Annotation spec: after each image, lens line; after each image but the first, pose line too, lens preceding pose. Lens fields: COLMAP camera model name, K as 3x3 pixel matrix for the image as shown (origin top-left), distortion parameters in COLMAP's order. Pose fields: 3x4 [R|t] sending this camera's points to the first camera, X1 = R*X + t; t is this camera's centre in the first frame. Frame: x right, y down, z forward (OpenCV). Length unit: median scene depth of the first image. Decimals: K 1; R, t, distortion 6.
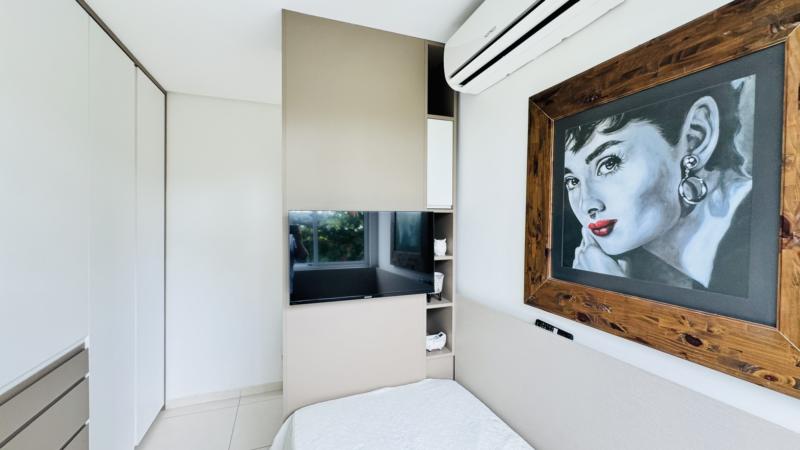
lens RADIAL K [[321.6, 0, 399.3], [0, 321.6, 224.7], [0, 0, 1]] dist [0.000713, -0.000496]
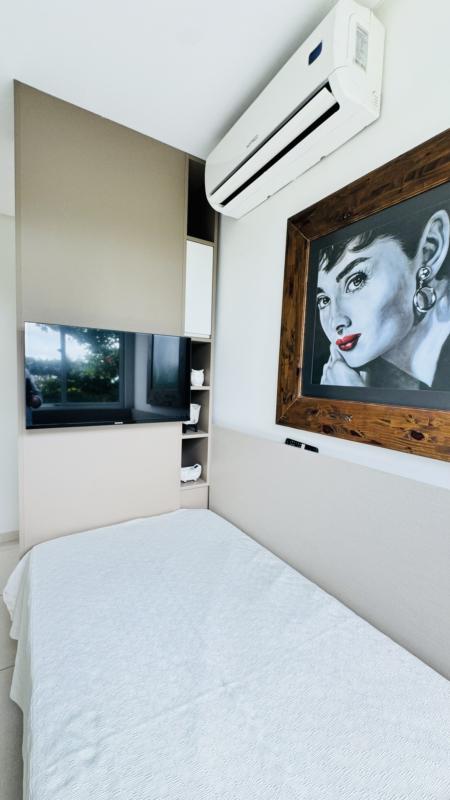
lens RADIAL K [[321.6, 0, 225.1], [0, 321.6, 399.2], [0, 0, 1]] dist [0.000713, -0.000496]
pose [[0.980029, 0.015389, 0.198258, 0.025852], [-0.026588, 0.998189, 0.053952, 0.125108], [-0.197069, -0.058146, 0.978664, 0.031366]]
